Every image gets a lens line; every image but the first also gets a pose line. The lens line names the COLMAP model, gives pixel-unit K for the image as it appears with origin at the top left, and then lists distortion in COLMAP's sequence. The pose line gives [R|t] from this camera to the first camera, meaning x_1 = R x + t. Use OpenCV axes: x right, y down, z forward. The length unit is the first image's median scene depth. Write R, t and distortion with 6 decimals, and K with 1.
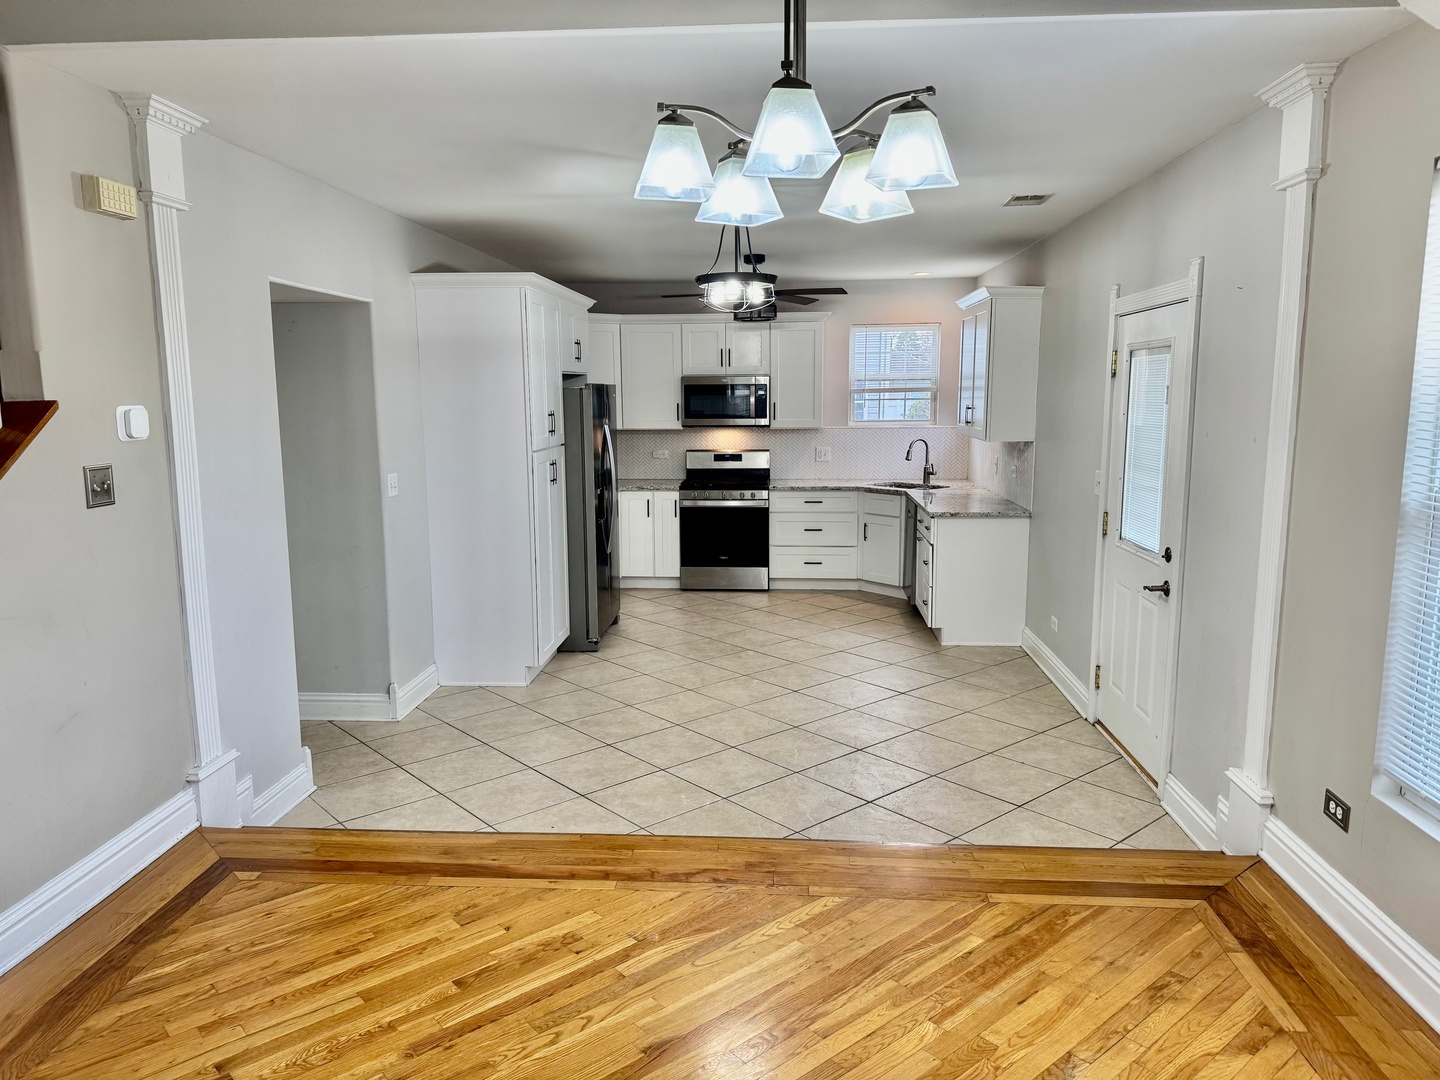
lens RADIAL K [[1000.2, 0, 714.4], [0, 1000.2, 532.0], [0, 0, 1]] dist [0.118454, -0.187949]
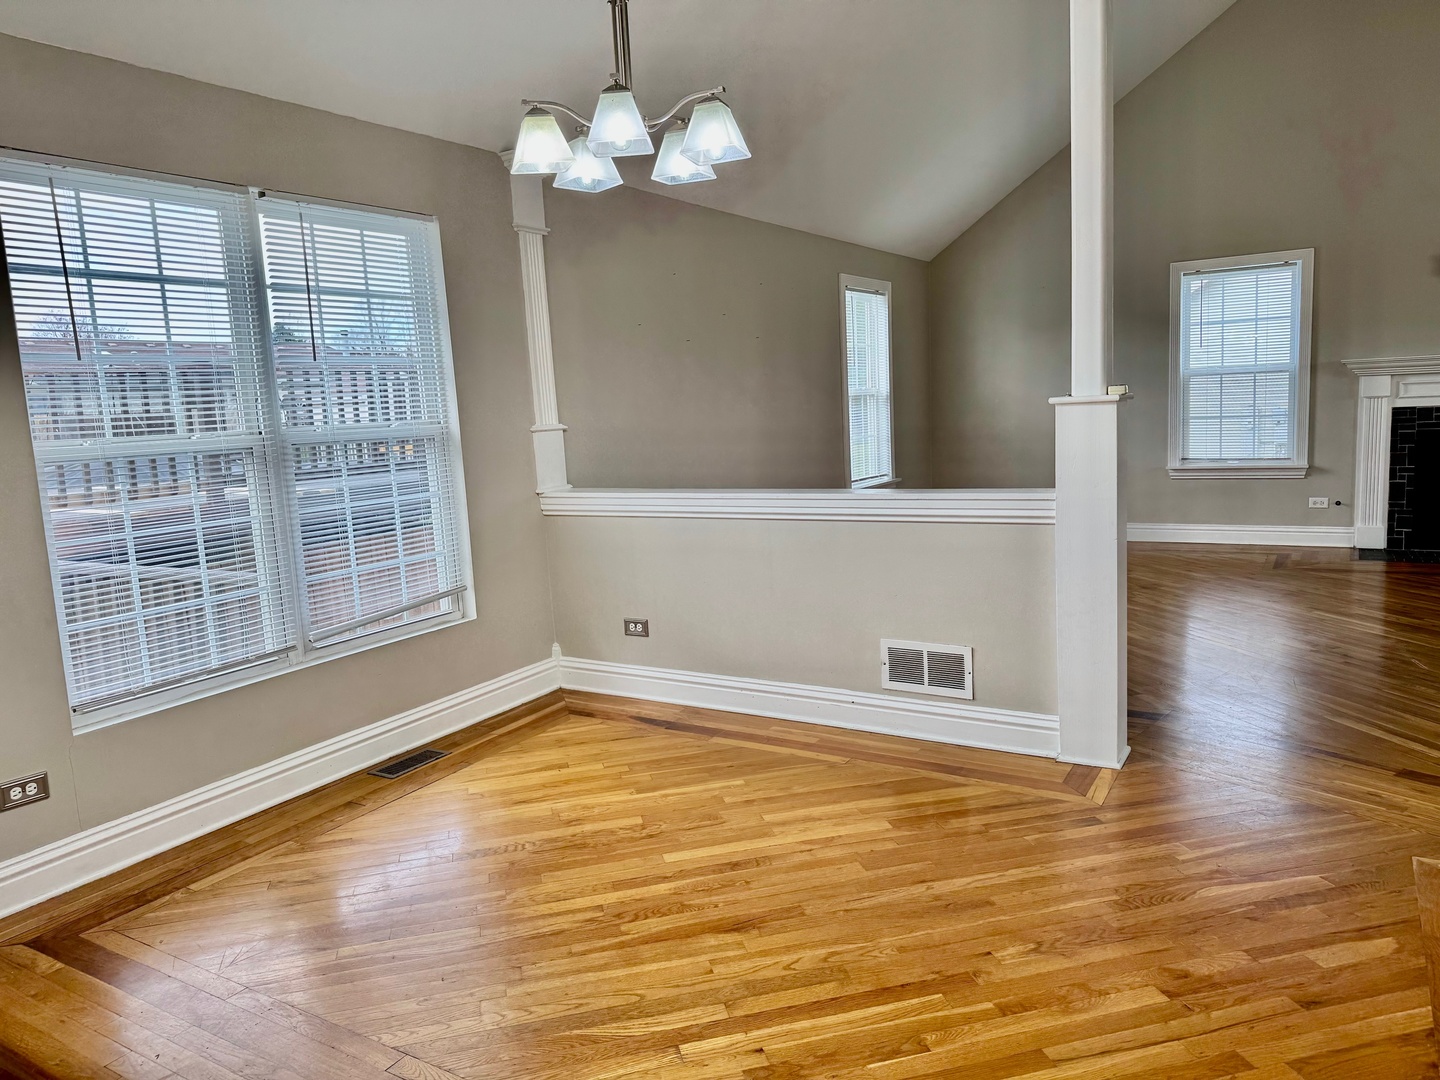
lens RADIAL K [[1000.2, 0, 714.4], [0, 1000.2, 532.0], [0, 0, 1]] dist [0.118454, -0.187949]
pose [[-0.885466, -0.009988, 0.464597, -0.446532], [0.123019, 0.959063, 0.255076, -0.139195], [-0.448126, 0.283016, -0.847989, 1.545340]]
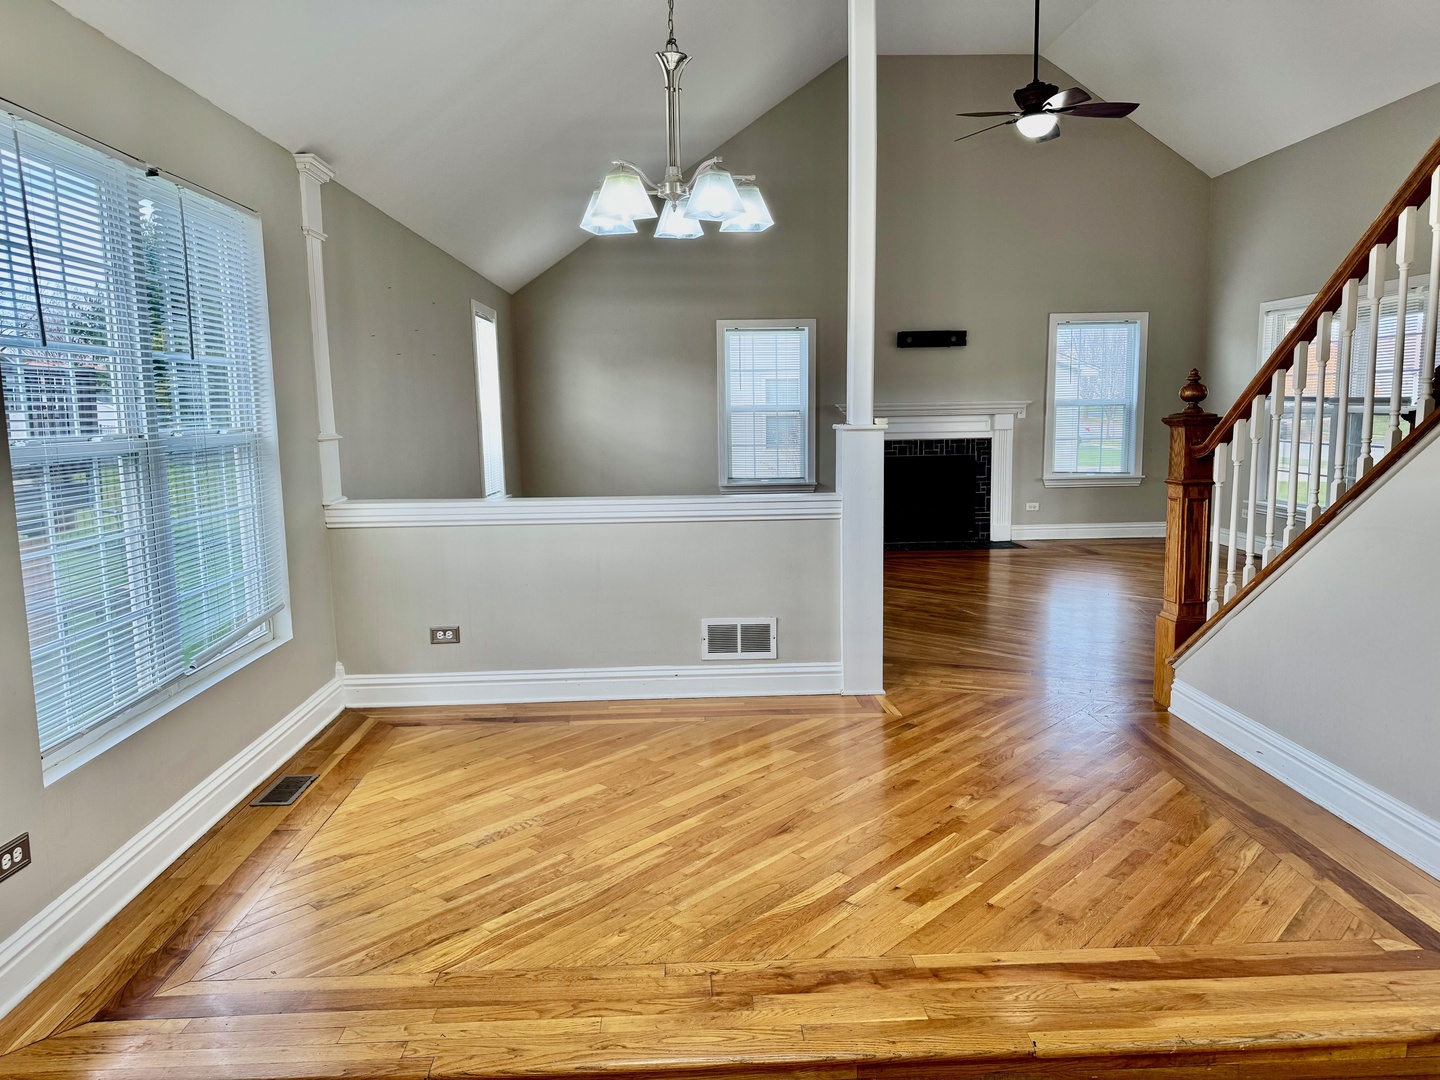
lens RADIAL K [[1000.2, 0, 714.4], [0, 1000.2, 532.0], [0, 0, 1]] dist [0.118454, -0.187949]
pose [[-0.994189, 0.033327, -0.102357, 0.139550], [0.004702, 0.963405, 0.268010, -0.201680], [0.107543, 0.265971, -0.957963, 1.869743]]
